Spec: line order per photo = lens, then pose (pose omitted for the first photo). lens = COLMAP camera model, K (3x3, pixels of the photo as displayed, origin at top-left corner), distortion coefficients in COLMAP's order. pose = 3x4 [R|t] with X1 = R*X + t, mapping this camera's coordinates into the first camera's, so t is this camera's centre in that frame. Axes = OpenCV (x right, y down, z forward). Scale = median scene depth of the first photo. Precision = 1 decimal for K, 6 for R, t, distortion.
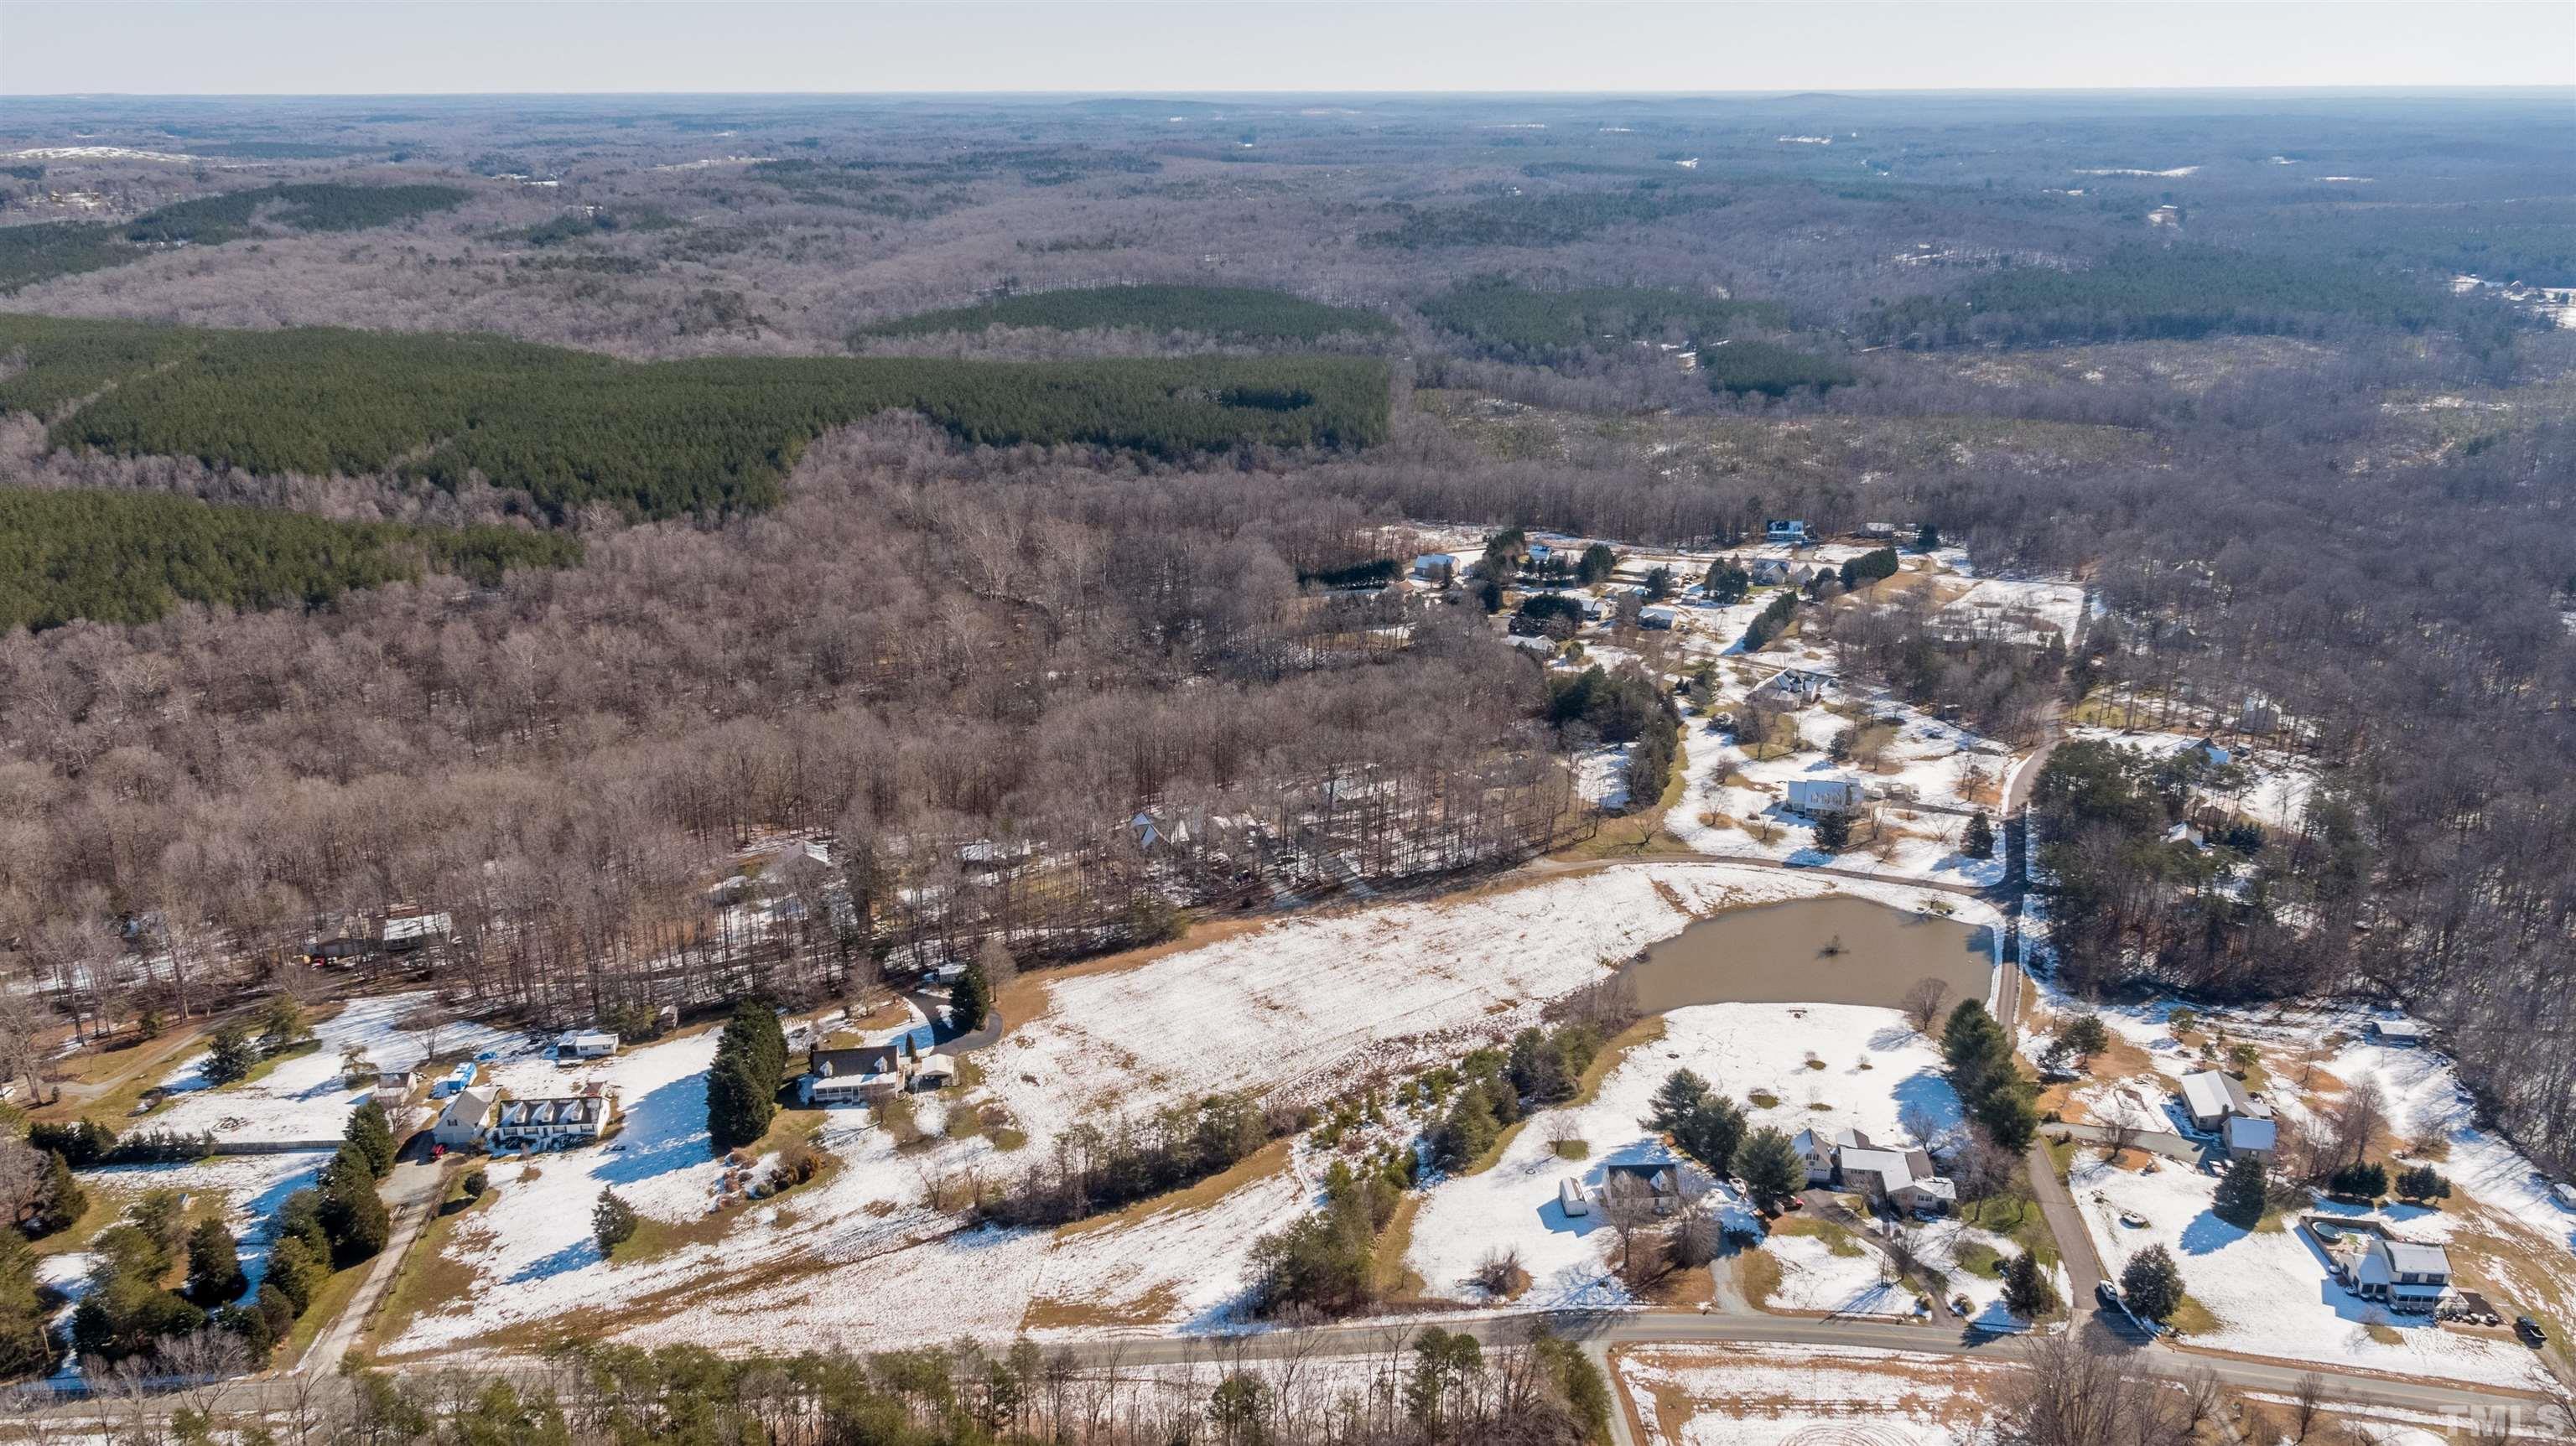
lens RADIAL K [[1872.7, 0, 1288.0], [0, 1872.7, 723.0], [0, 0, 1]] dist [0.007397, 0.000613]
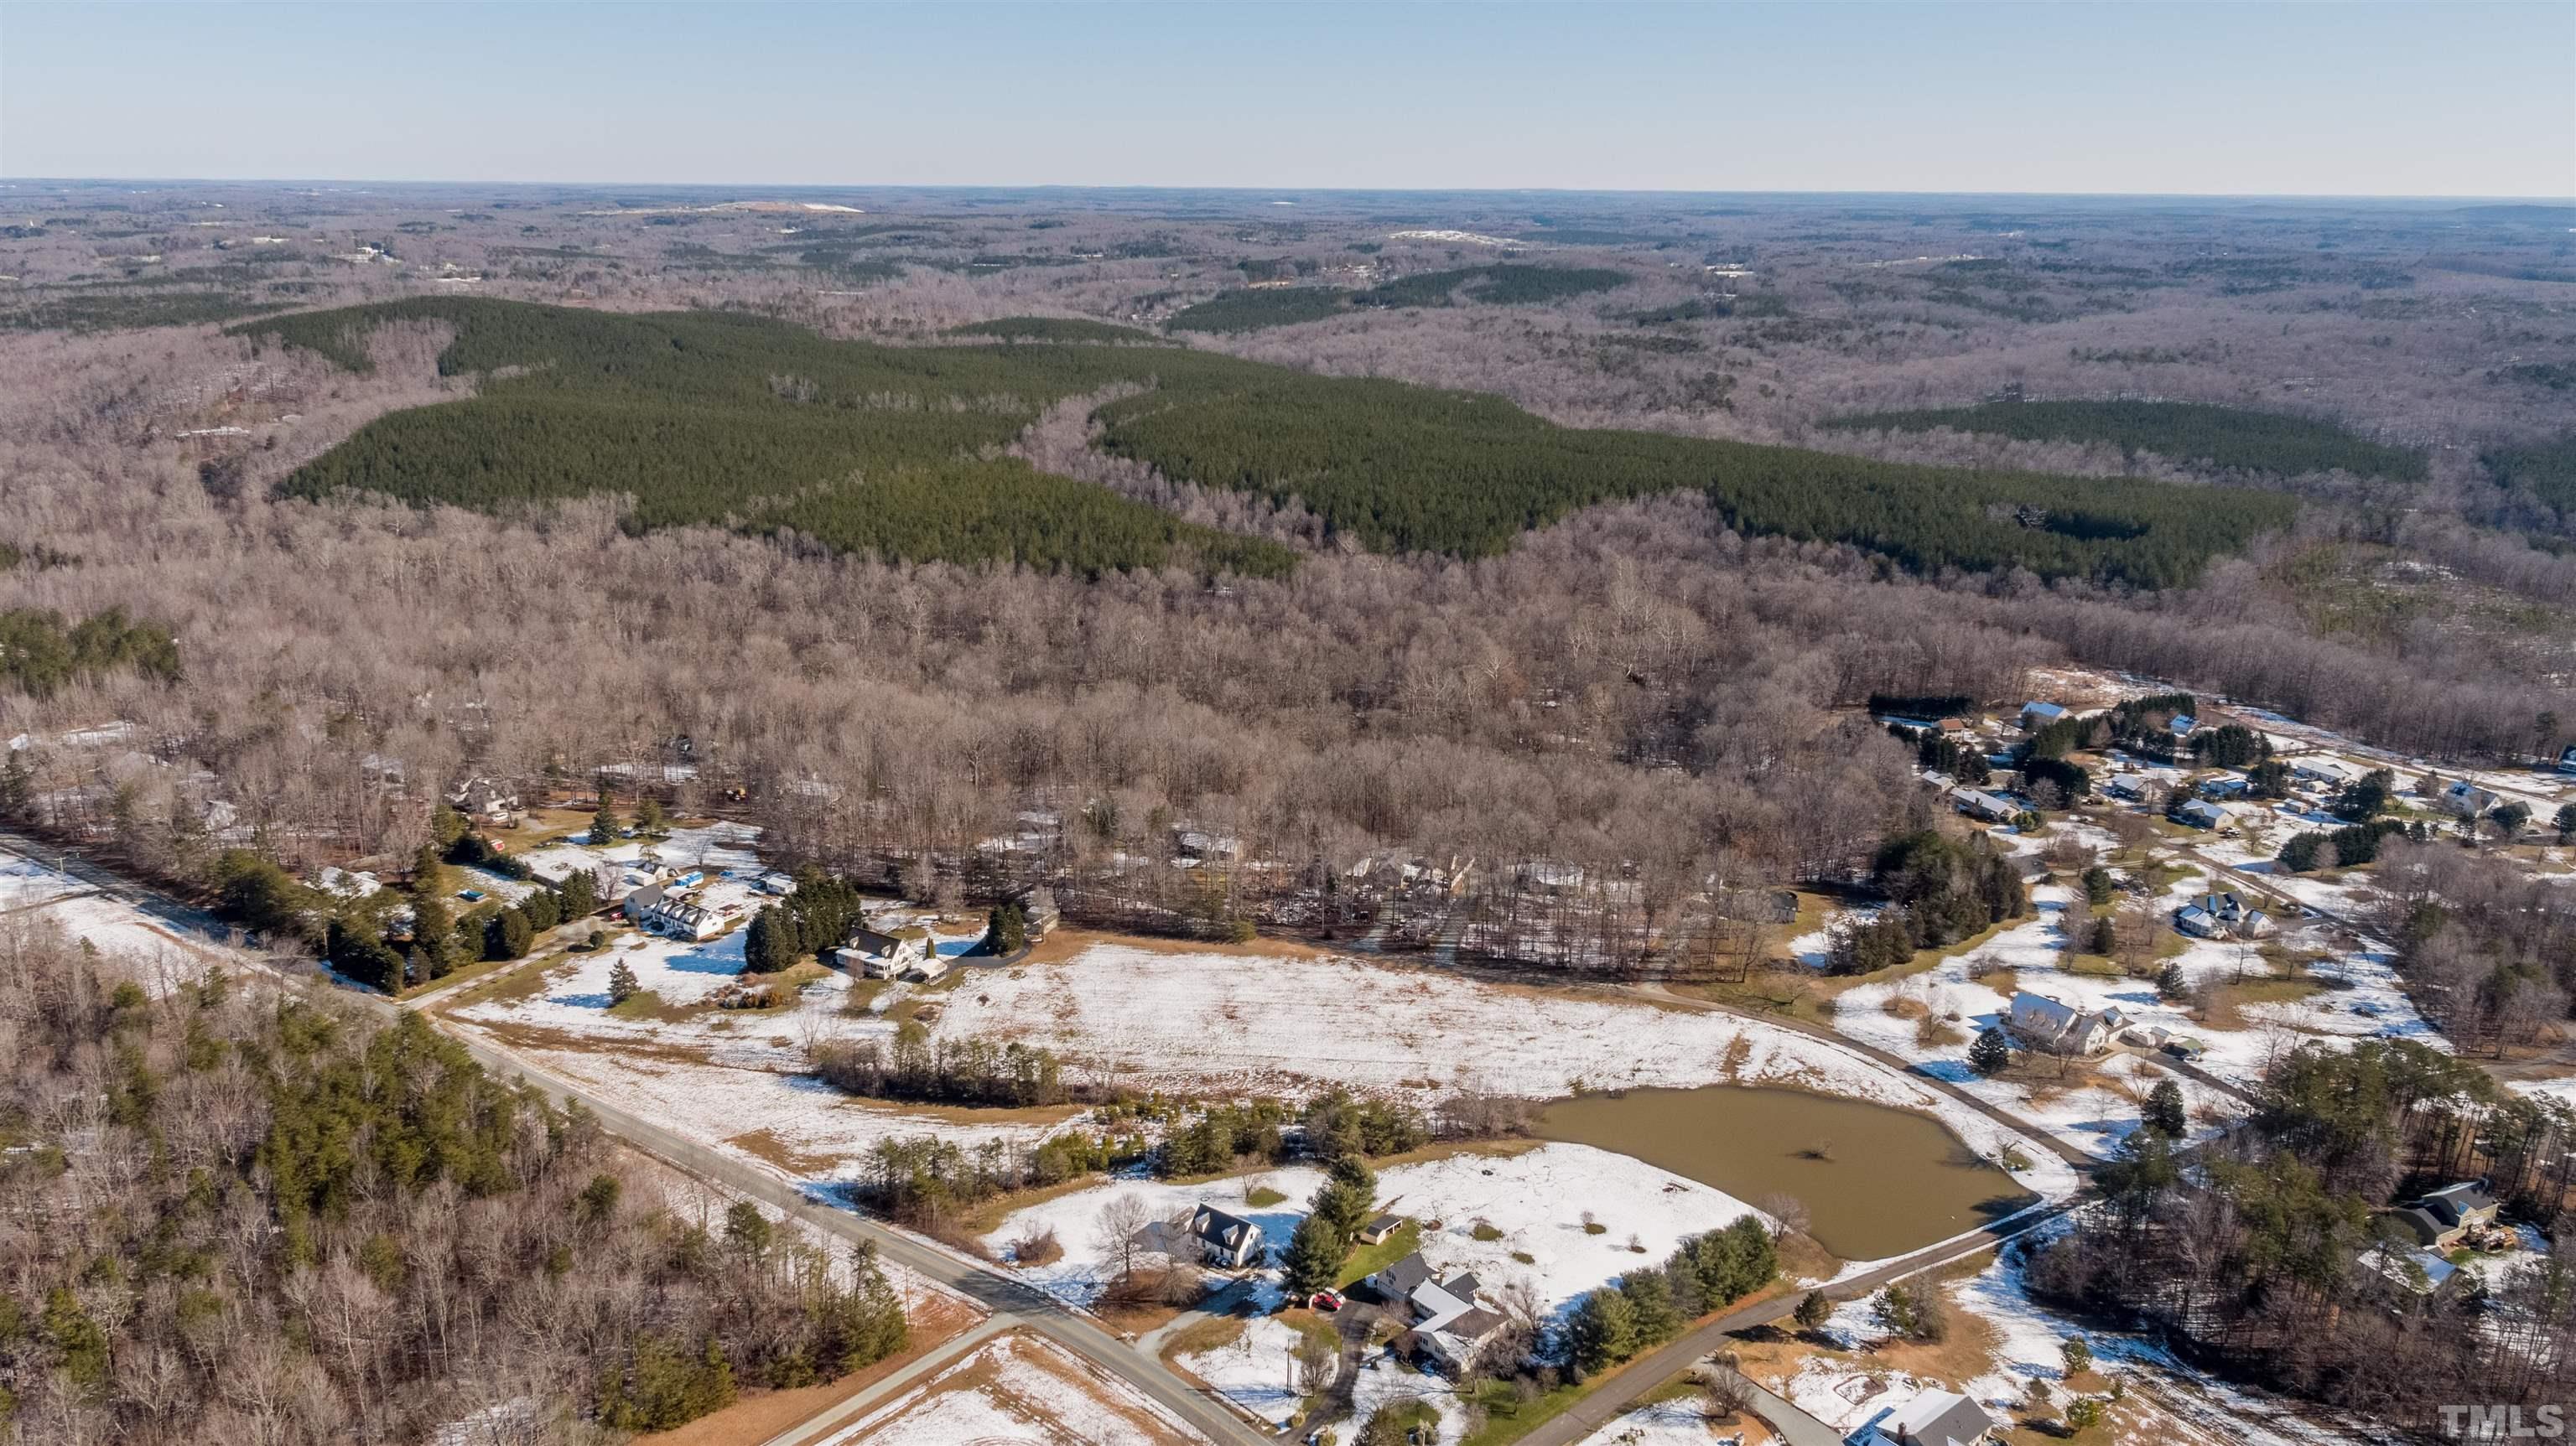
lens RADIAL K [[1831.8, 0, 1286.0], [0, 1831.8, 724.6], [0, 0, 1]] dist [0.006301, 0.002738]
pose [[0.776589, 0.189672, -0.600778, 0.664895], [-0.214770, 0.976186, 0.030573, -0.057204], [0.592270, 0.105287, 0.798831, 0.156386]]
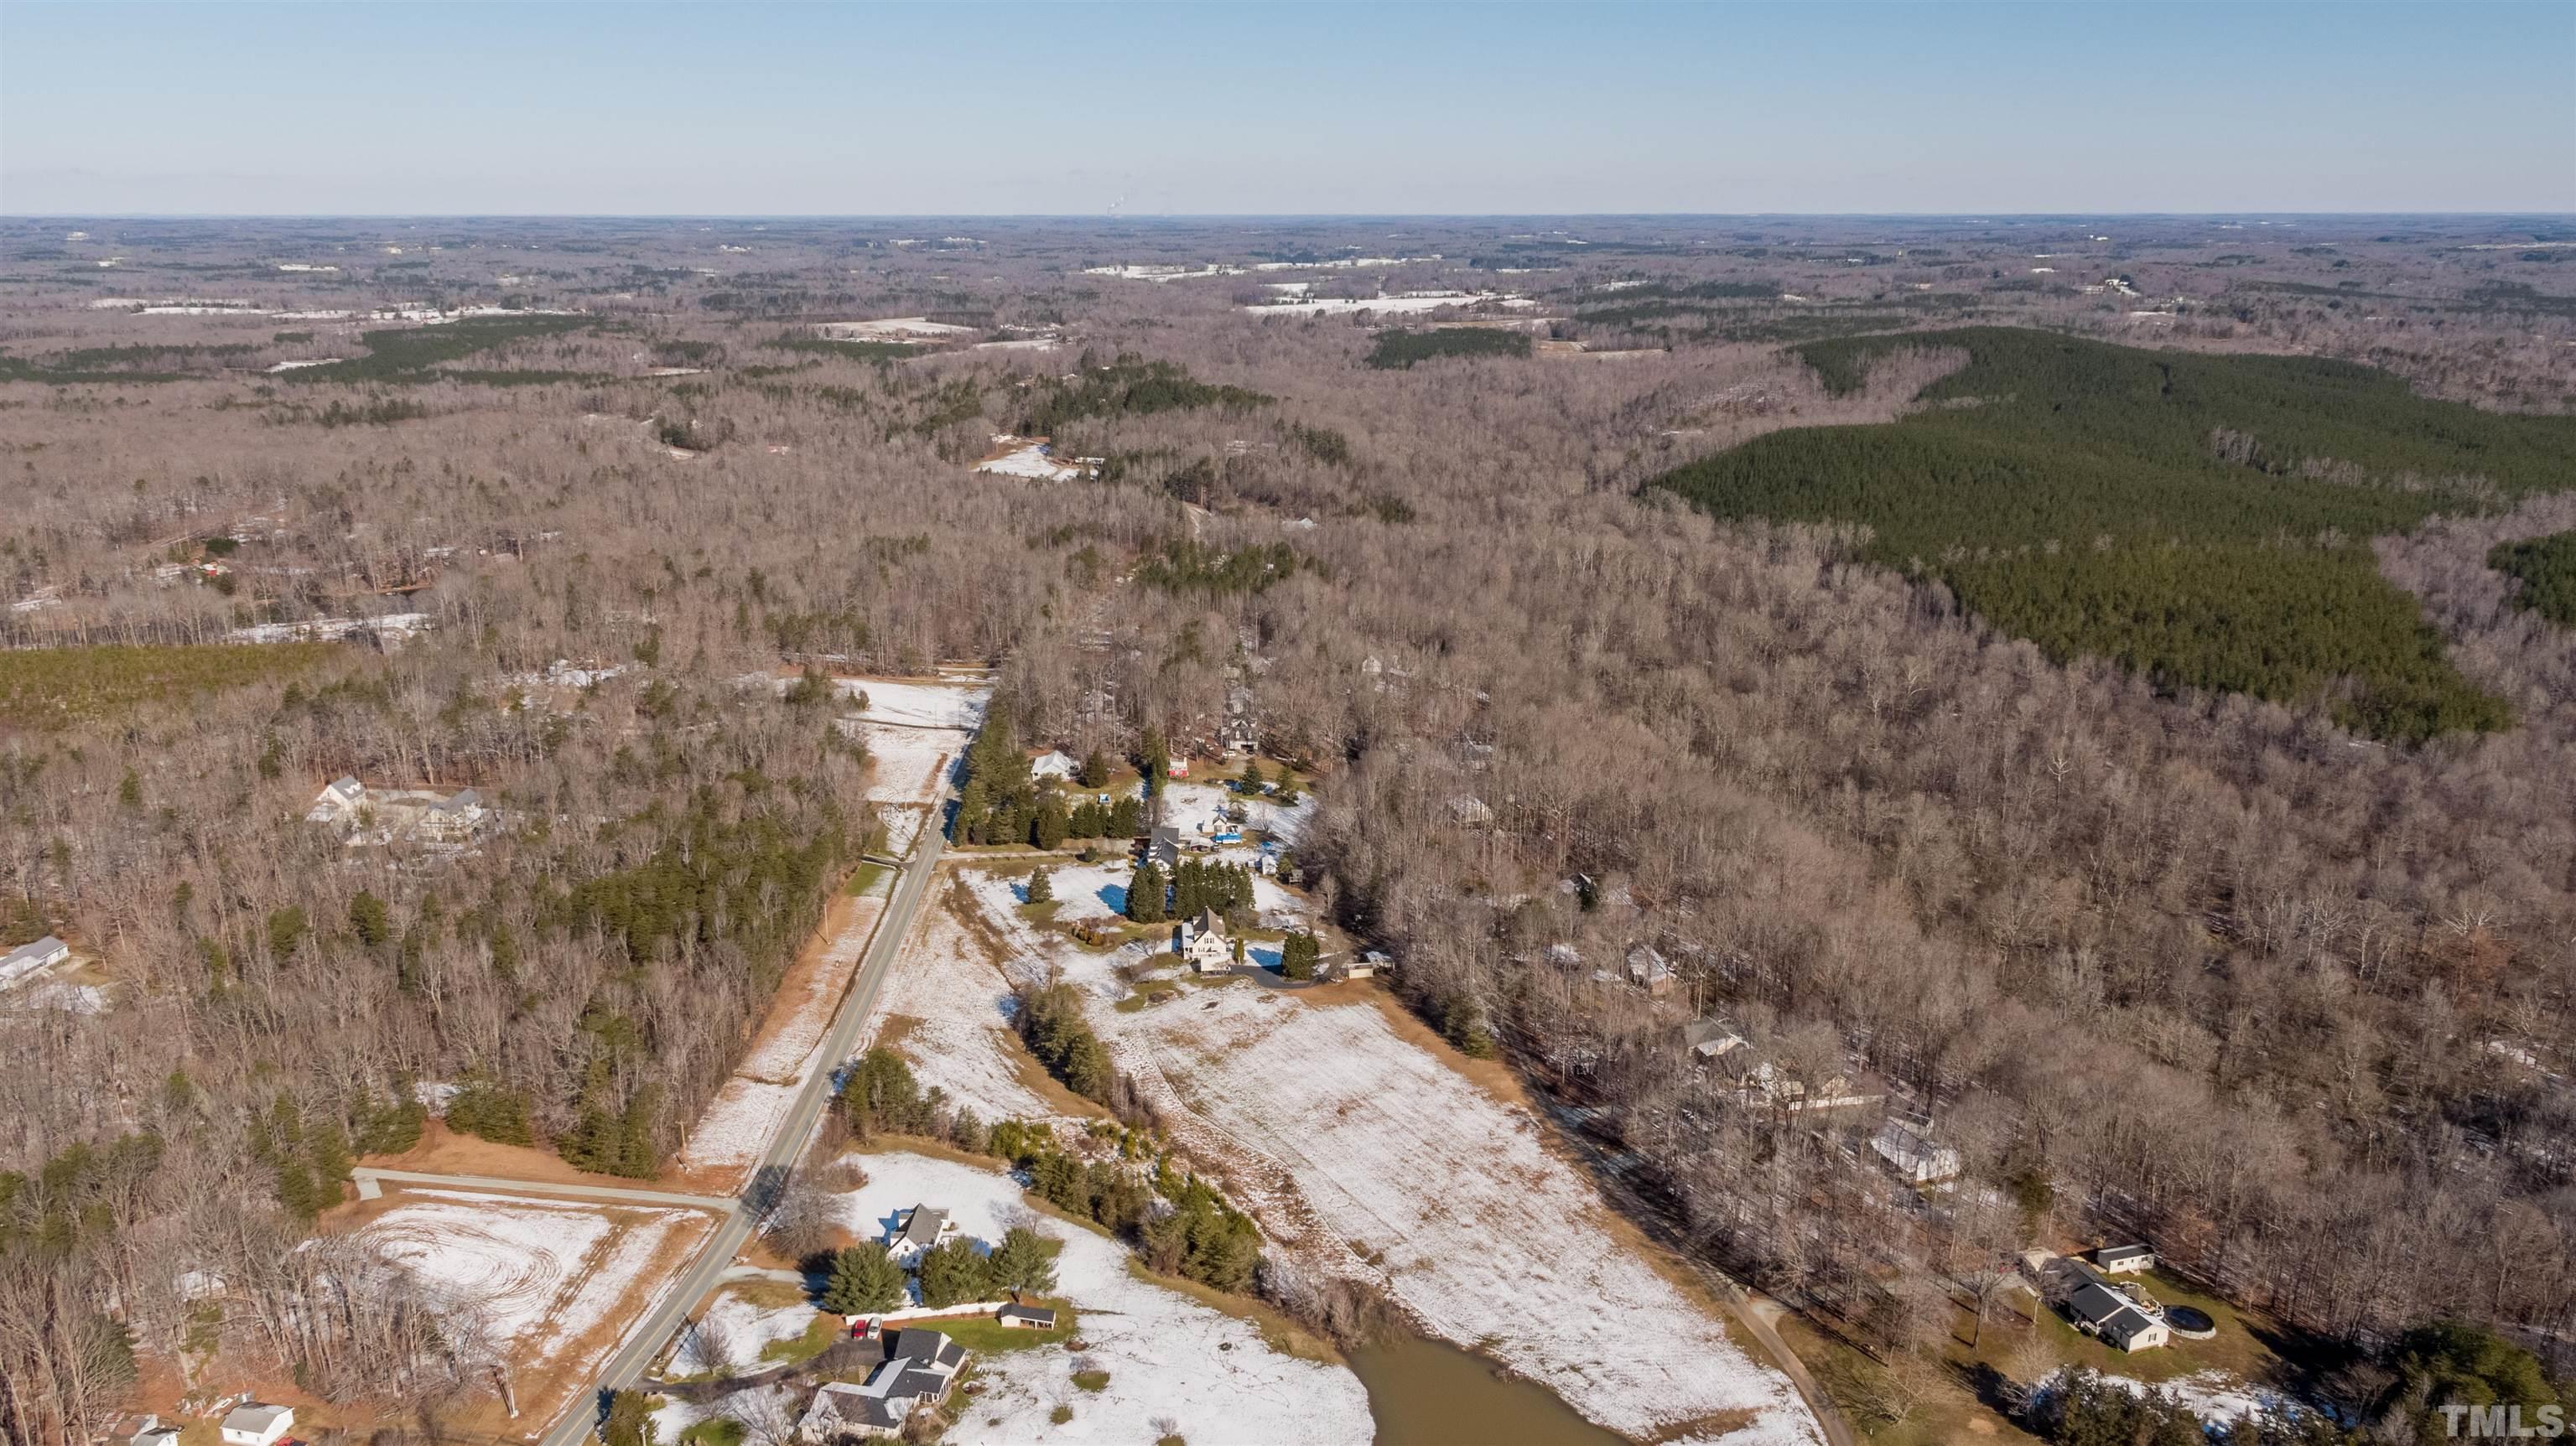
lens RADIAL K [[1831.8, 0, 1286.0], [0, 1831.8, 724.6], [0, 0, 1]] dist [0.006301, 0.002738]
pose [[-0.070314, 0.276590, -0.958412, 0.936620], [-0.323702, 0.902469, 0.284194, -0.325680], [0.943543, 0.330223, 0.026077, 0.929432]]
